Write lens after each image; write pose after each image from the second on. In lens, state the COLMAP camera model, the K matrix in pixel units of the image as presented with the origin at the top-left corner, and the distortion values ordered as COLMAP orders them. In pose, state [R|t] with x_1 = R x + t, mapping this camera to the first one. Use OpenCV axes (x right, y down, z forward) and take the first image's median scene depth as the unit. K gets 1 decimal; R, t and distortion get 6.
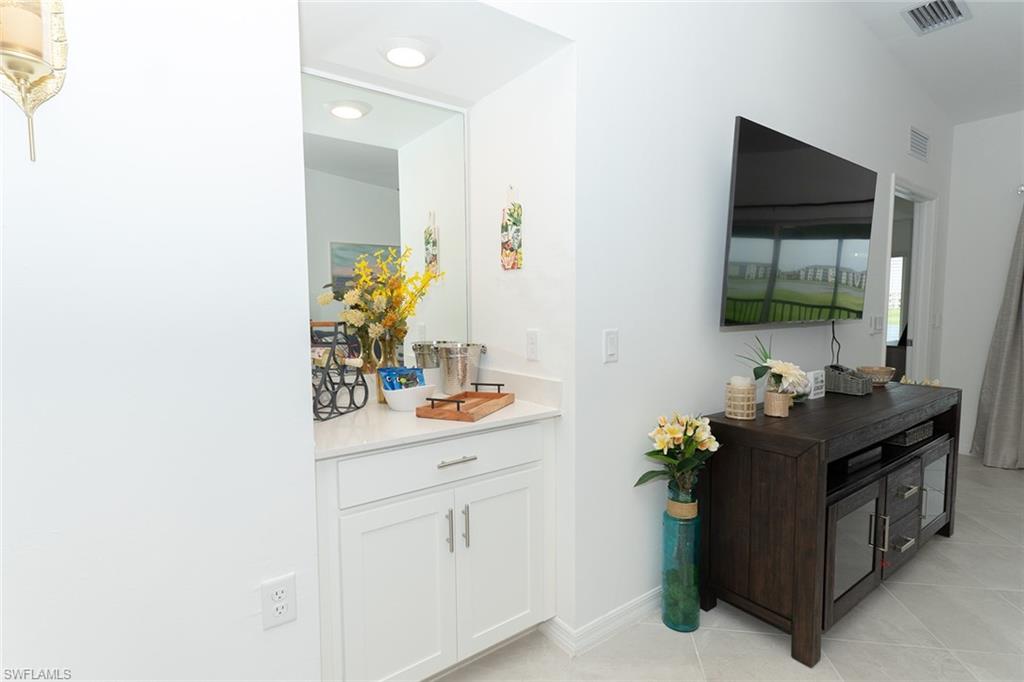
lens RADIAL K [[524.1, 0, 532.5], [0, 524.1, 343.4], [0, 0, 1]] dist [-0.002168, 0.000043]
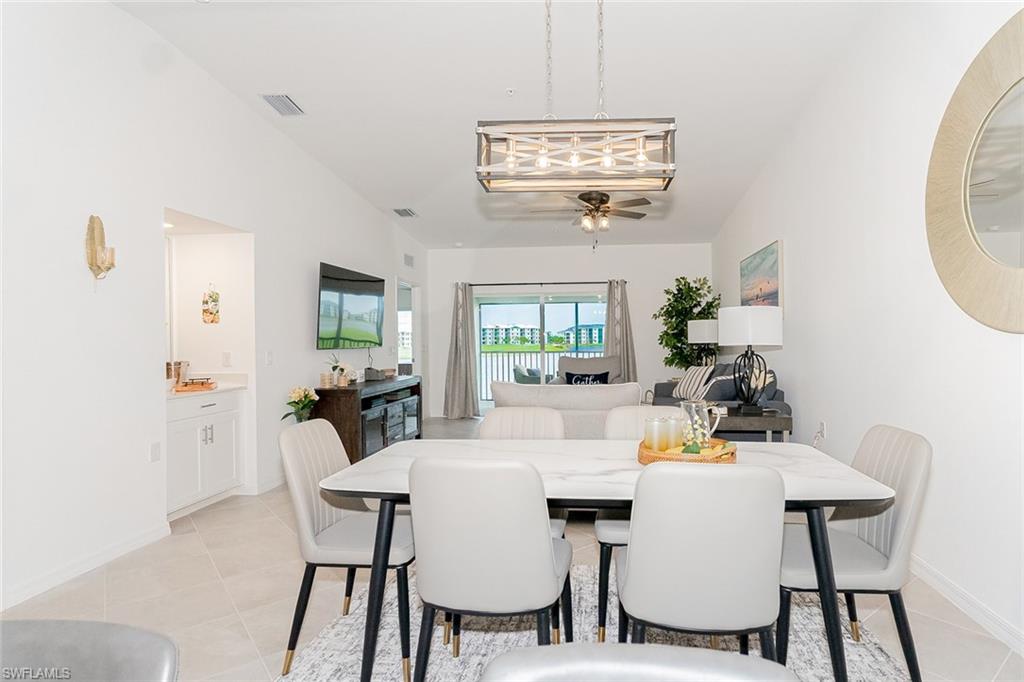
lens RADIAL K [[529.7, 0, 570.6], [0, 529.7, 340.5], [0, 0, 1]] dist [0.001808, 0.000120]
pose [[0.671778, -0.005764, 0.740730, -0.604991], [0.063653, 0.996720, -0.049972, 0.115411], [-0.738012, 0.080720, 0.669942, -1.361811]]
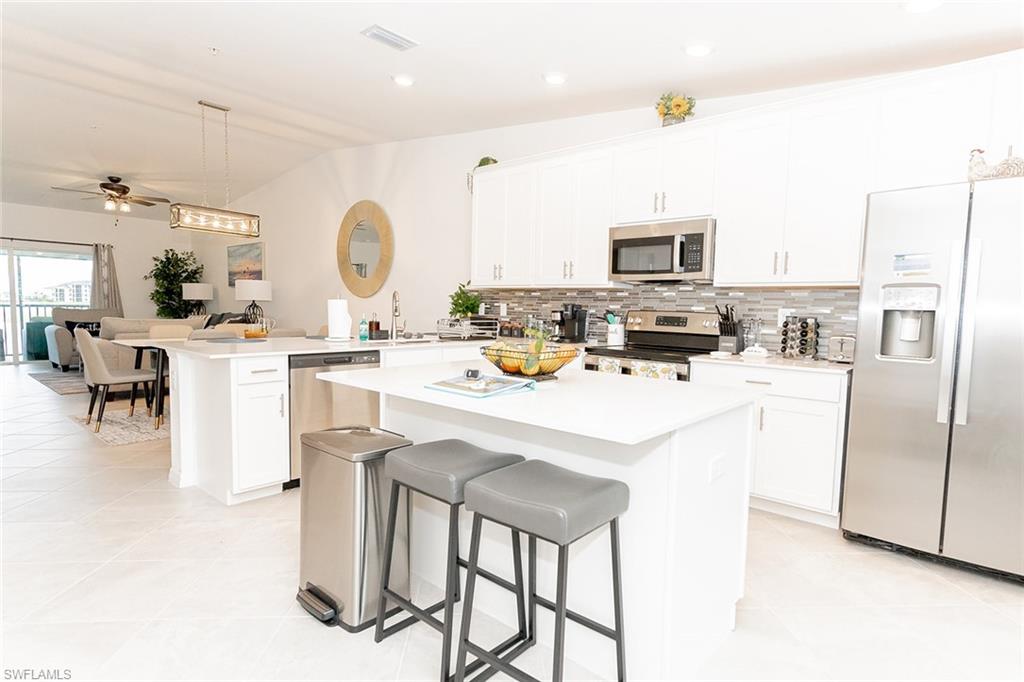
lens RADIAL K [[524.1, 0, 532.5], [0, 524.1, 343.4], [0, 0, 1]] dist [-0.002168, 0.000043]
pose [[-0.219117, -0.069903, 0.973191, -2.689696], [0.054211, 0.995017, 0.083677, 0.175347], [-0.974191, 0.071093, -0.214236, -1.626829]]
